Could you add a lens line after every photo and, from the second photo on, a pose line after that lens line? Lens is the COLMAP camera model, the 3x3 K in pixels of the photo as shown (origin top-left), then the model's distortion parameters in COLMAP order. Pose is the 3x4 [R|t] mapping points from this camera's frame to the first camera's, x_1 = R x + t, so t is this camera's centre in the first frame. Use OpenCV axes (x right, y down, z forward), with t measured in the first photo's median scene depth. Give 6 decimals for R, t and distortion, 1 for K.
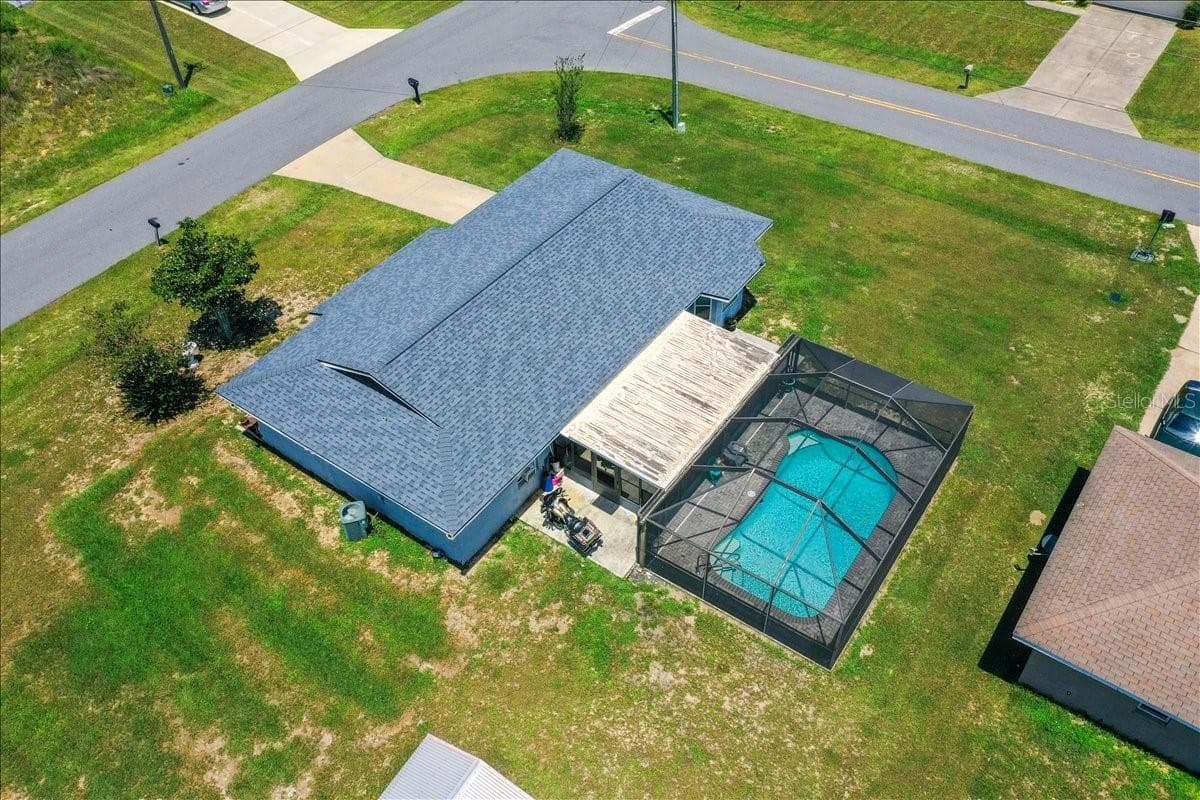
lens RADIAL K [[946.8, 0, 600.0], [0, 946.8, 400.0], [0, 0, 1]] dist [-0.002570, -0.000130]
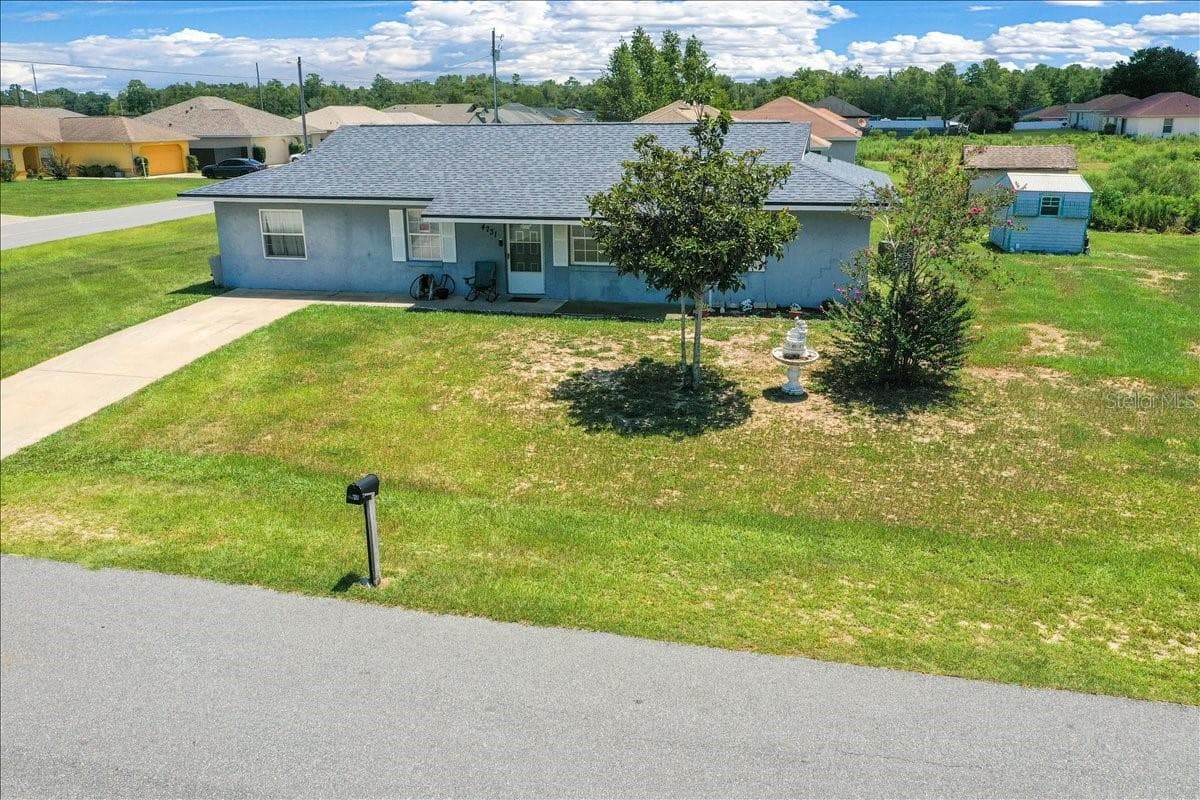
lens RADIAL K [[946.8, 0, 600.0], [0, 946.8, 400.0], [0, 0, 1]] dist [-0.002570, -0.000130]
pose [[-0.366197, -0.251799, 0.895822, -0.946646], [0.656242, 0.612647, 0.440465, -0.358434], [-0.659731, 0.749173, -0.059109, 1.250476]]
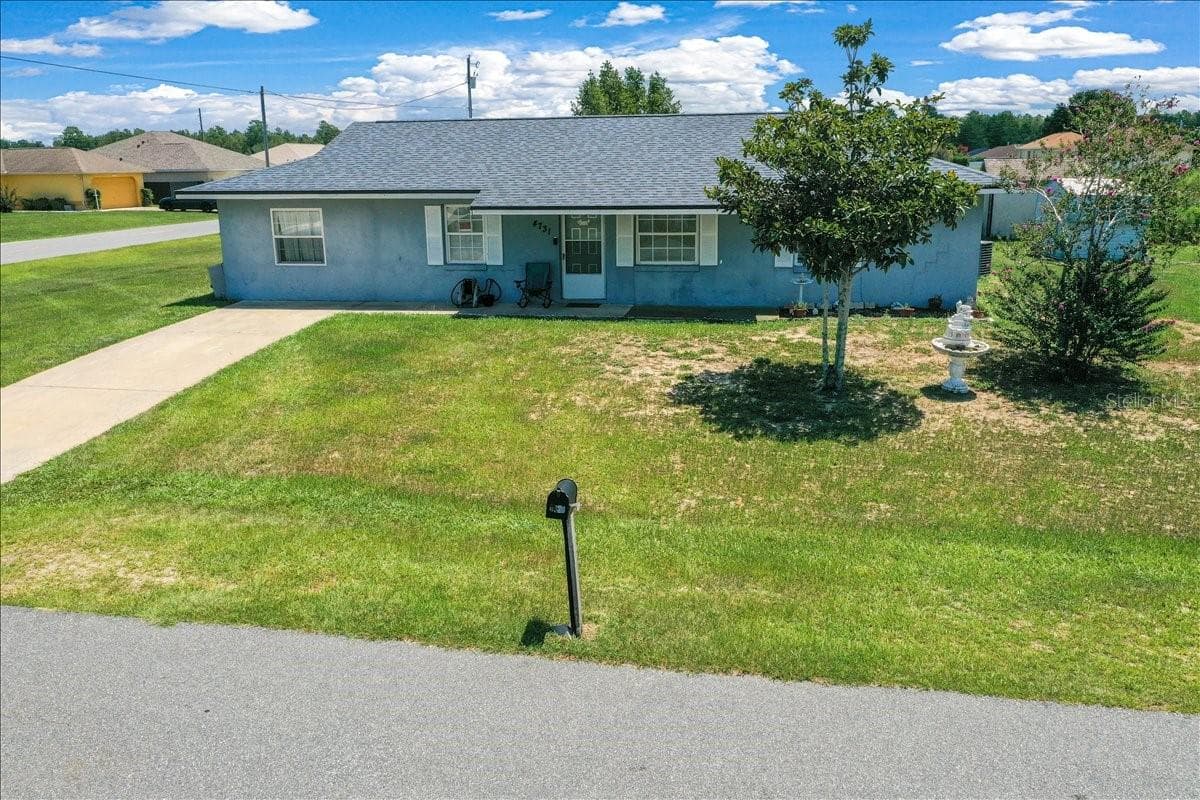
lens RADIAL K [[946.8, 0, 600.0], [0, 946.8, 400.0], [0, 0, 1]] dist [-0.002570, -0.000130]
pose [[-0.421943, -0.200461, 0.884183, -0.830777], [0.643151, 0.621187, 0.447754, -0.362617], [-0.639000, 0.757590, -0.133179, 1.317979]]
